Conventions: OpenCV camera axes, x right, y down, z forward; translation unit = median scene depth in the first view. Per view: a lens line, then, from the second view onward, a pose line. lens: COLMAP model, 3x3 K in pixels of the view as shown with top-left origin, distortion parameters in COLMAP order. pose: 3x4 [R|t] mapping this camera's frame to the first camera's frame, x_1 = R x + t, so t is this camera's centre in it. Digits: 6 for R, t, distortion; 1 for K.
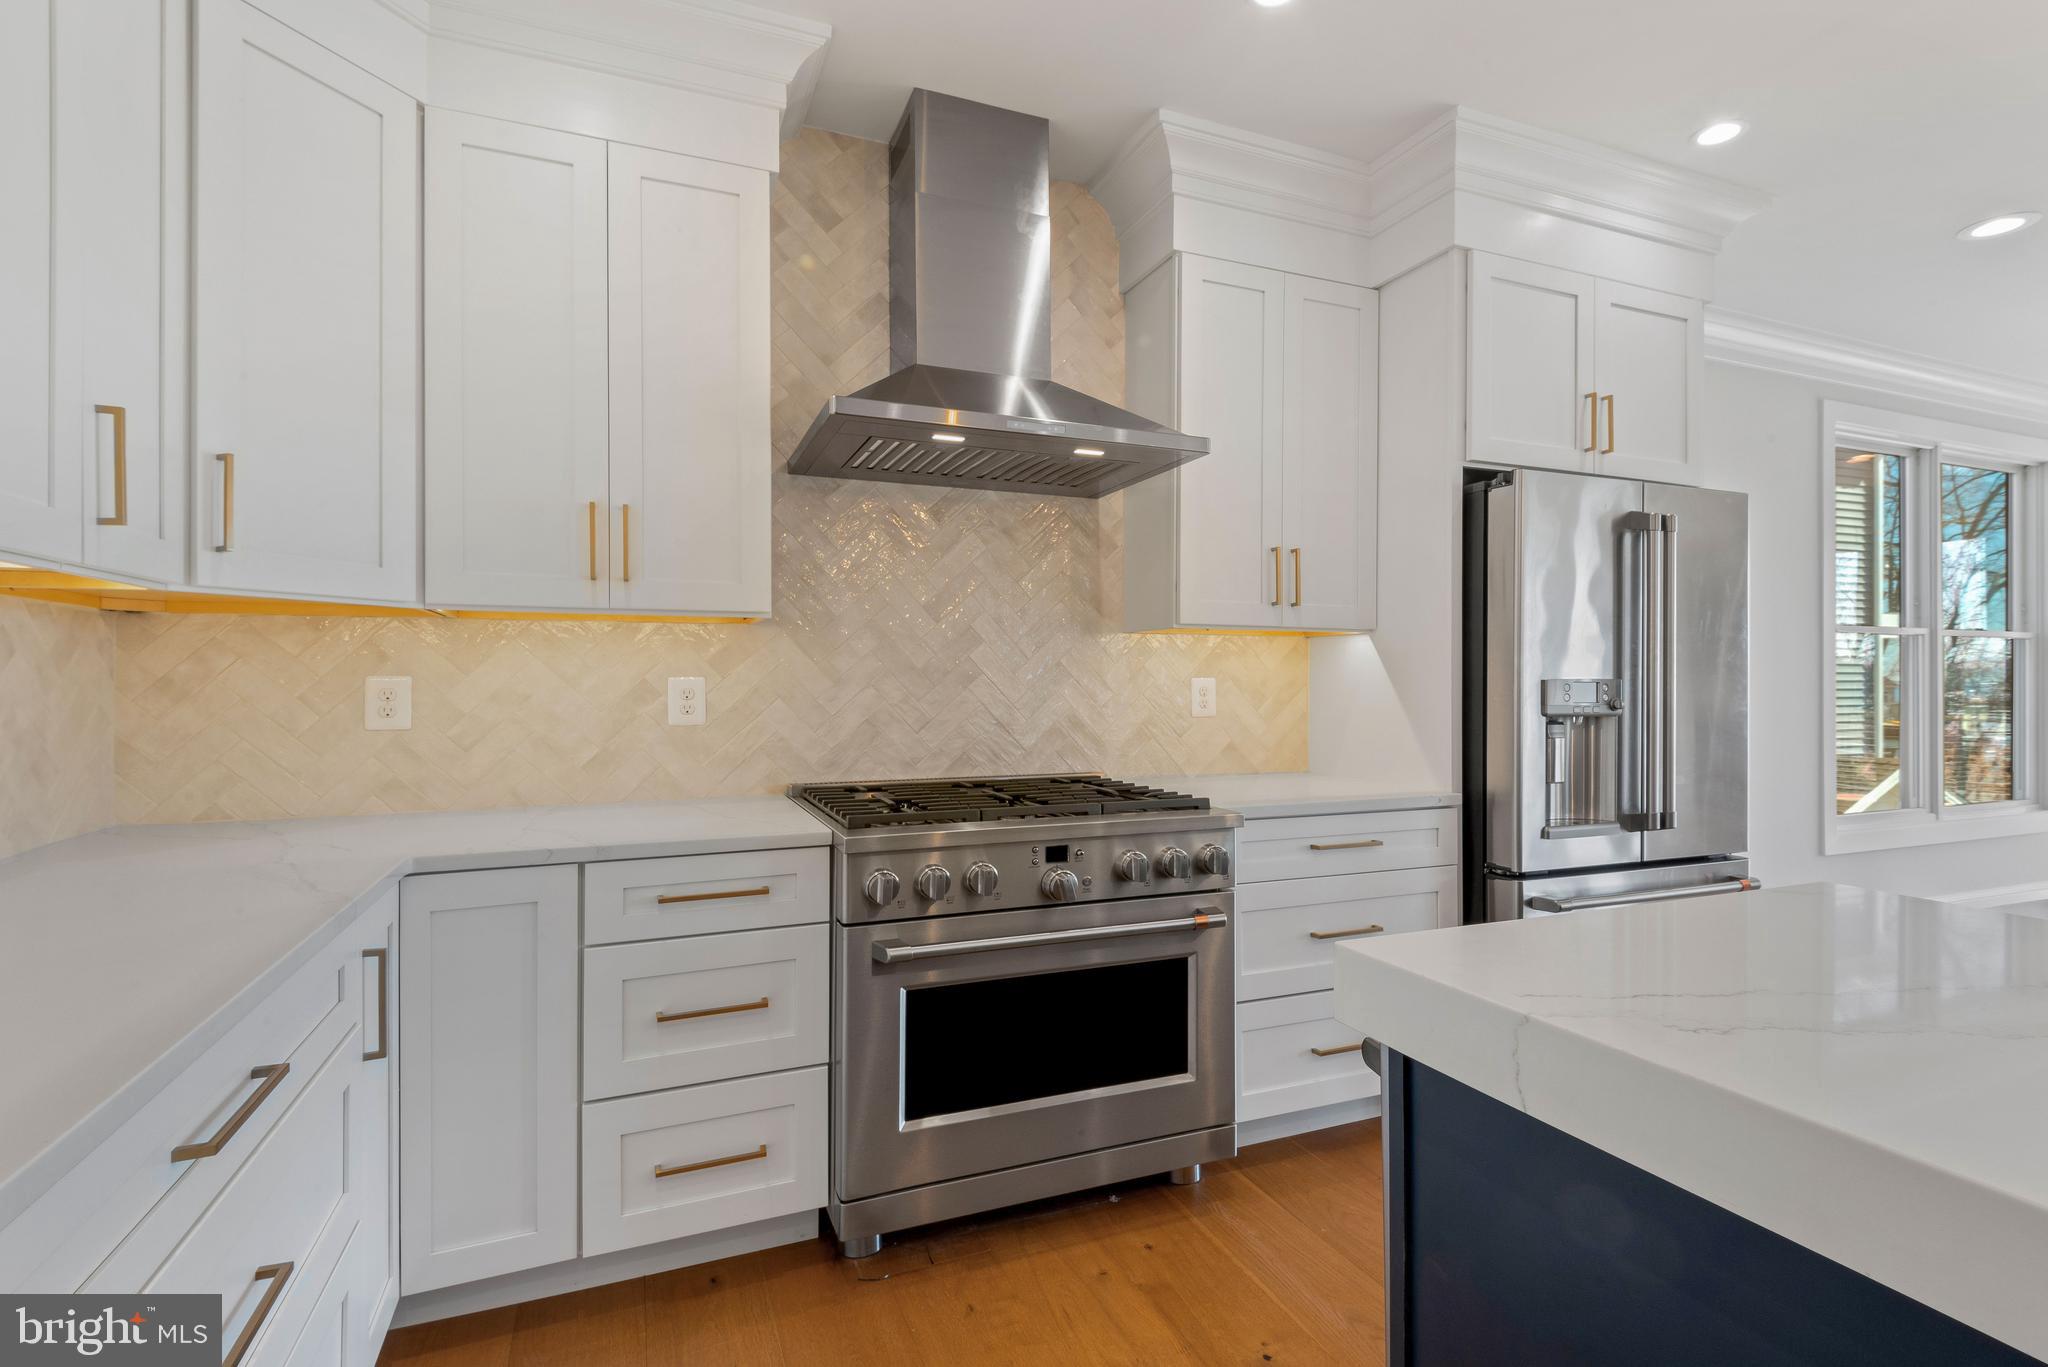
lens RADIAL K [[963.2, 0, 1057.4], [0, 963.2, 679.7], [0, 0, 1]] dist [0.030521, -0.024726]
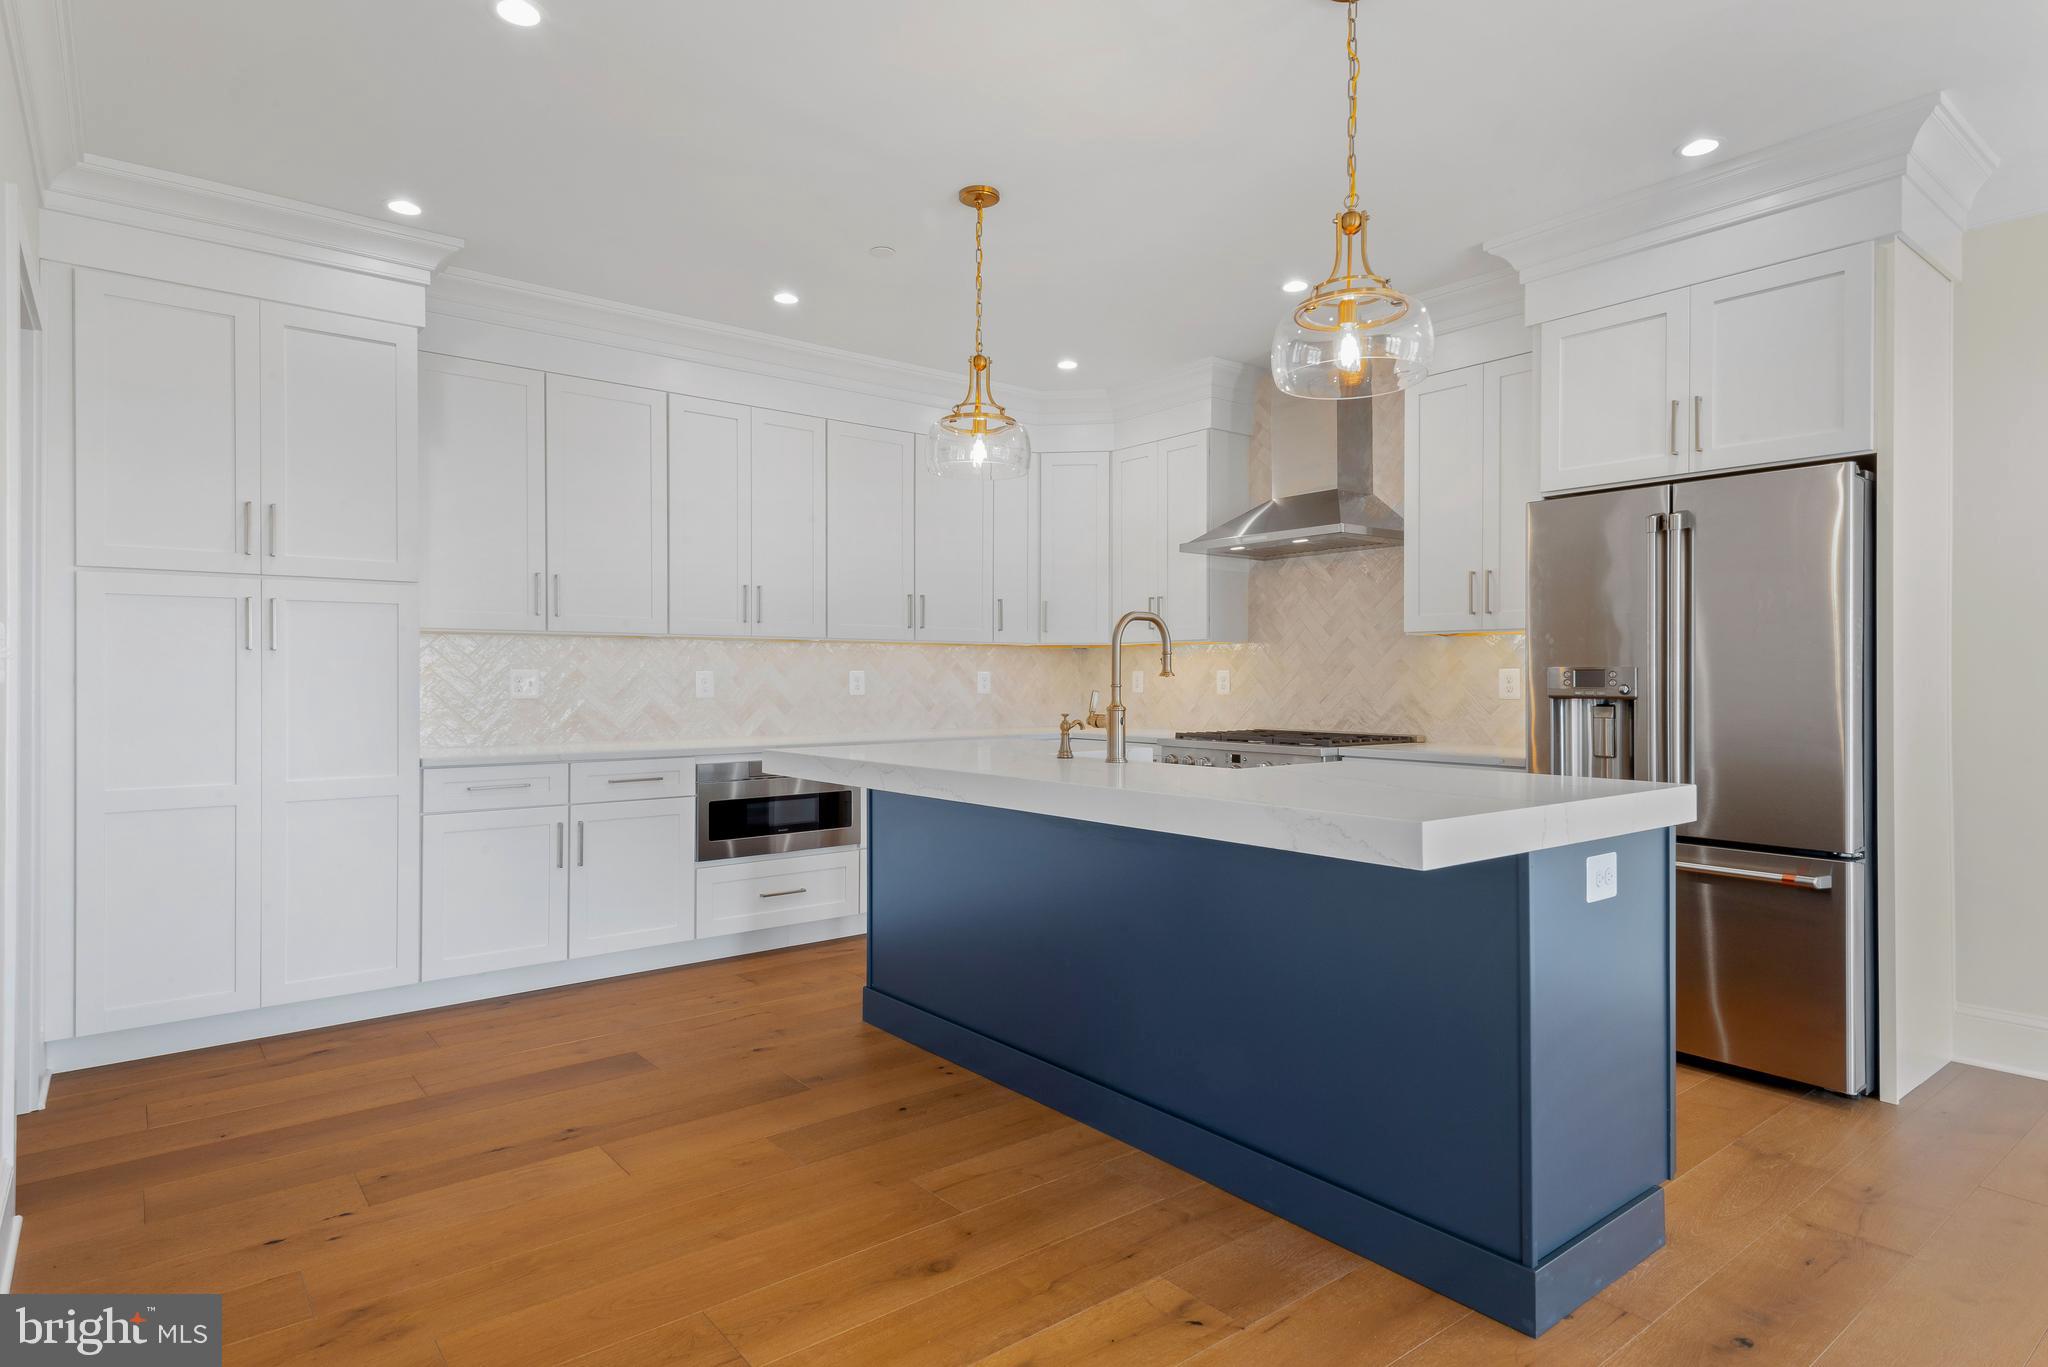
lens RADIAL K [[1100.2, 0, 993.6], [0, 1100.2, 676.2], [0, 0, 1]] dist [0.005728, 0.000620]
pose [[0.248366, -0.003624, -0.968660, 1.953139], [-0.002652, 0.999987, -0.004422, 0.023046], [0.968663, 0.003667, 0.248353, -0.041170]]
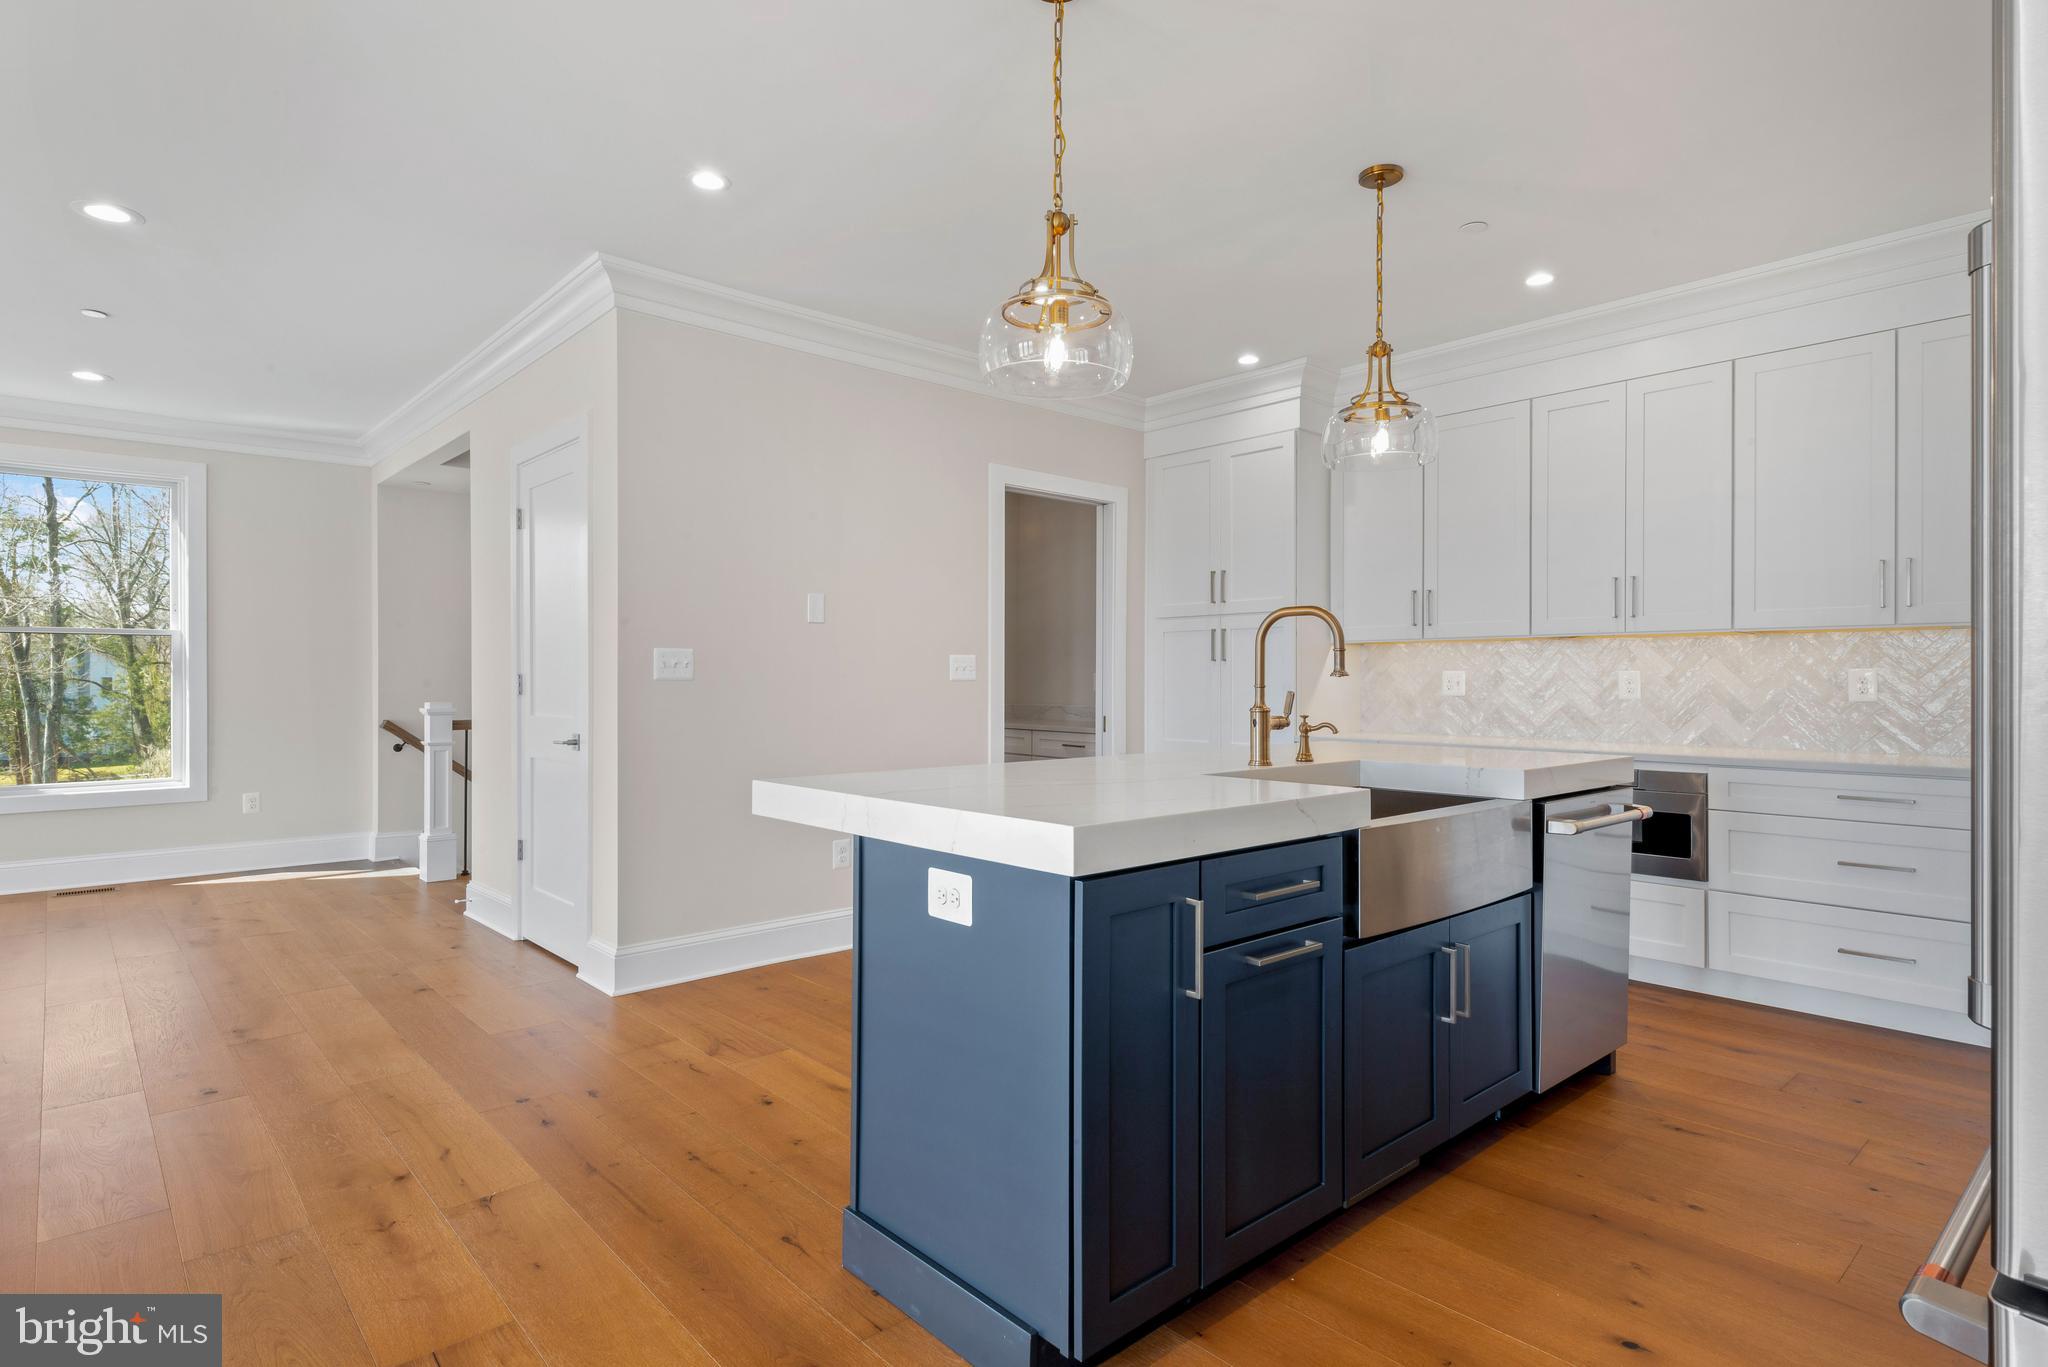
lens RADIAL K [[1058.1, 0, 1020.5], [0, 1058.1, 679.0], [0, 0, 1]] dist [0.005488, -0.000109]
pose [[-0.949137, -0.001906, -0.314858, 1.325019], [-0.002437, 0.999996, 0.001291, 0.019626], [0.314855, 0.001993, -0.949138, 1.626979]]
